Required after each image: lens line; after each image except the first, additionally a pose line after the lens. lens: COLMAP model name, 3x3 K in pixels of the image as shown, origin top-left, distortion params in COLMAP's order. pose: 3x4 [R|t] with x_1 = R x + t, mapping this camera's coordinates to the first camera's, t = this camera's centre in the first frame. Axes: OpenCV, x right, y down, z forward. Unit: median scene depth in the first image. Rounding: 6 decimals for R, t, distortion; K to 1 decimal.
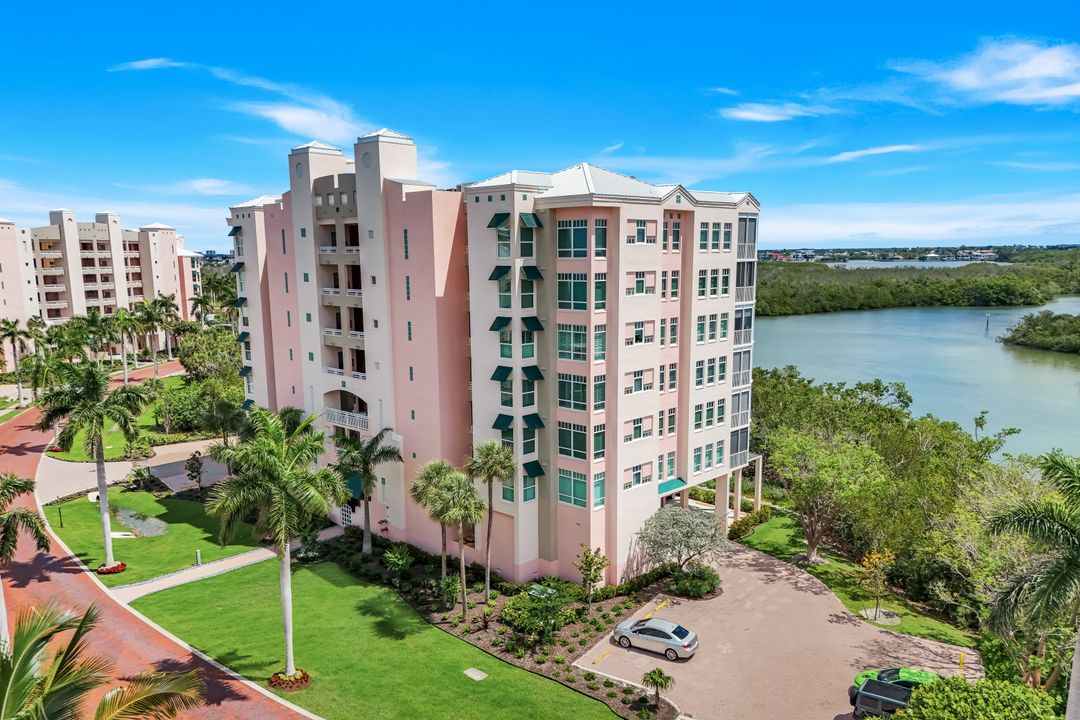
lens RADIAL K [[803.6, 0, 539.9], [0, 803.6, 404.9], [0, 0, 1]] dist [0.041340, -0.005571]
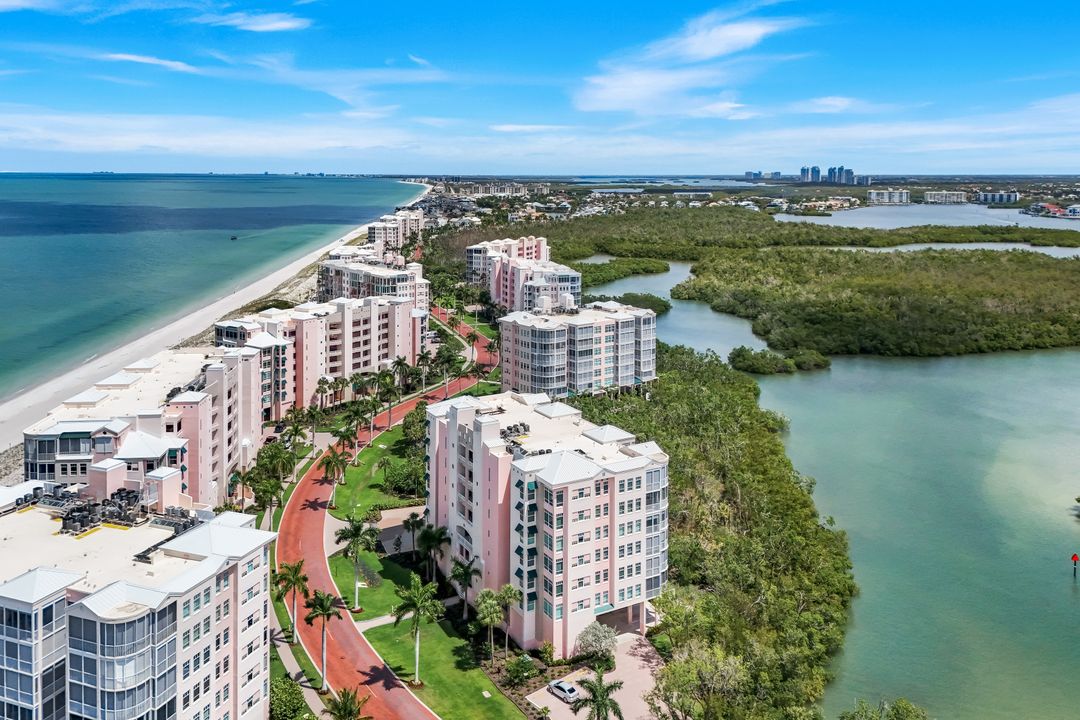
lens RADIAL K [[849.1, 0, 535.8], [0, 849.1, 195.8], [0, 0, 1]] dist [0.009434, -0.000805]
pose [[0.959020, 0.011797, -0.283091, 0.608457], [-0.058858, 0.985633, -0.158316, -0.593204], [0.277156, 0.168491, 0.945936, -1.299186]]
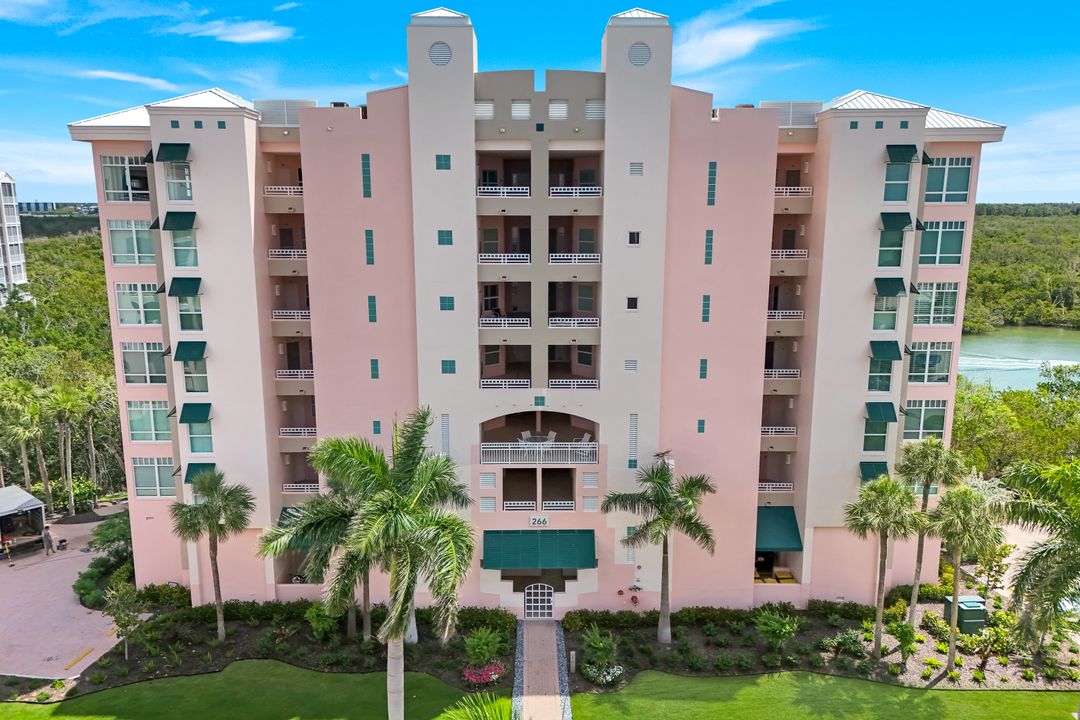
lens RADIAL K [[813.2, 0, 536.8], [0, 813.2, 369.7], [0, 0, 1]] dist [0.089639, -0.118671]
pose [[0.717612, -0.134593, 0.683313, -0.778767], [0.124749, 0.990121, 0.064014, -0.105271], [-0.685179, 0.039305, 0.727314, 0.597466]]
